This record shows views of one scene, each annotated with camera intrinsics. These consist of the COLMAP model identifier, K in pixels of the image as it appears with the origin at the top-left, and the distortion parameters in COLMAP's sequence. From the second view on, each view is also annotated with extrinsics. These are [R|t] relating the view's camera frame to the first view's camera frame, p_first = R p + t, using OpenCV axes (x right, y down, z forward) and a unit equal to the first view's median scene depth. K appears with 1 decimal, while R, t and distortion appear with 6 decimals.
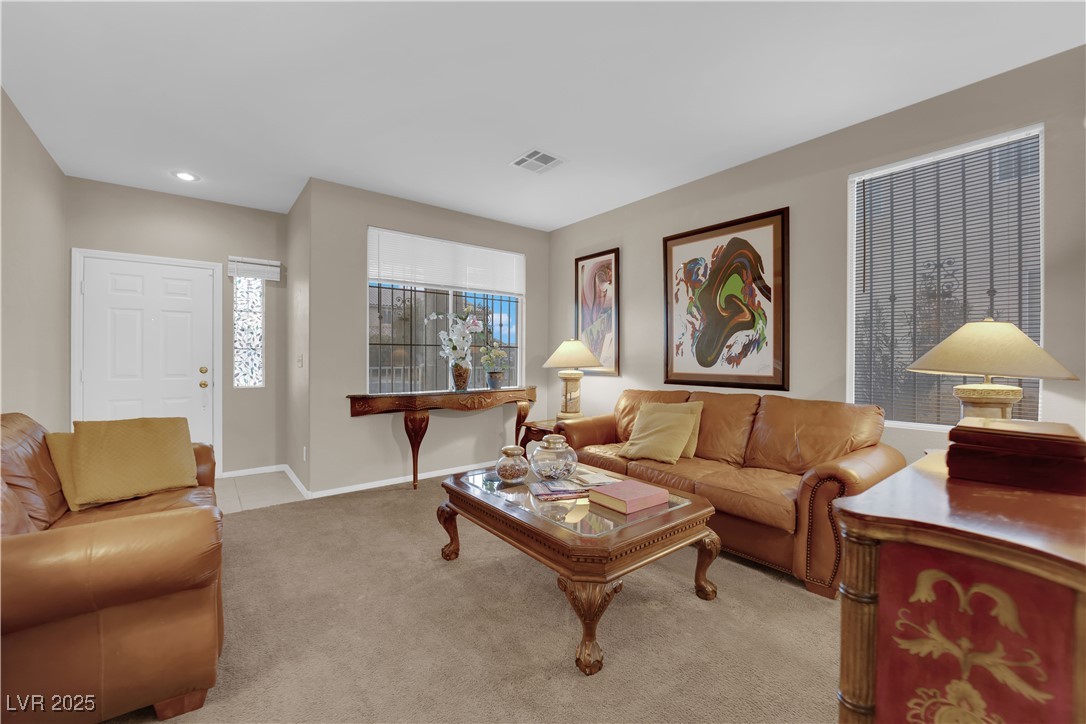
lens RADIAL K [[435.7, 0, 541.9], [0, 435.7, 359.7], [0, 0, 1]] dist [-0.008185, -0.005243]
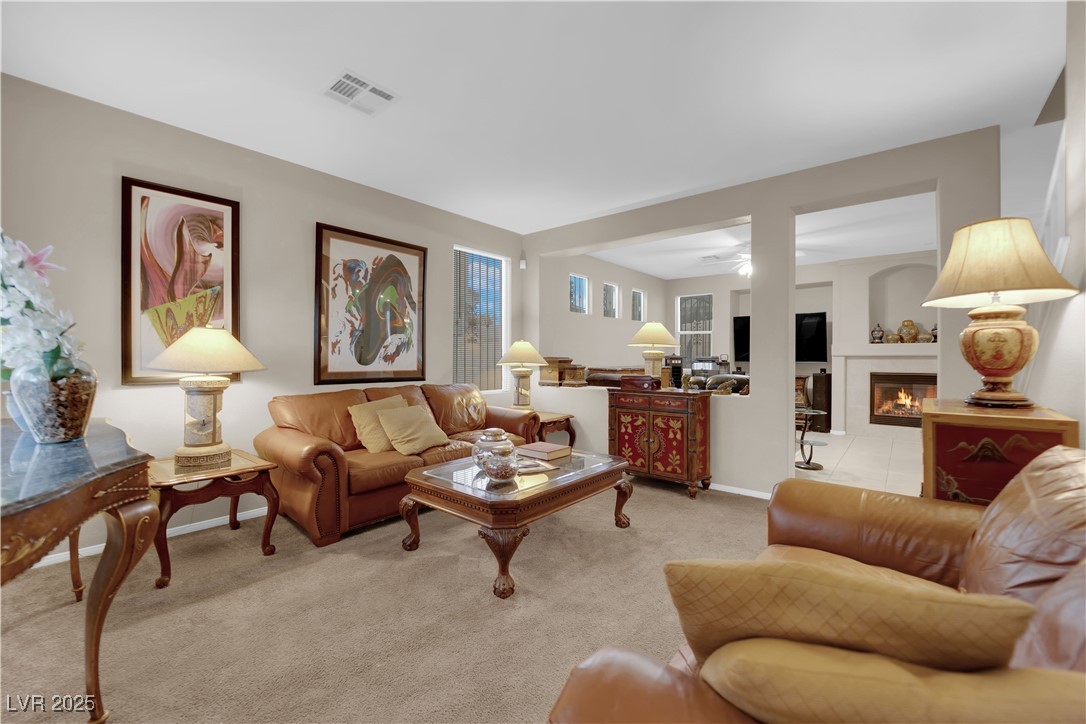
lens RADIAL K [[435.7, 0, 541.9], [0, 435.7, 359.7], [0, 0, 1]] dist [-0.008185, -0.005243]
pose [[-0.191879, -0.006318, 0.981398, -0.734379], [0.000061, 0.999979, 0.006449, -0.002991], [-0.981419, 0.001297, -0.191874, 0.762364]]
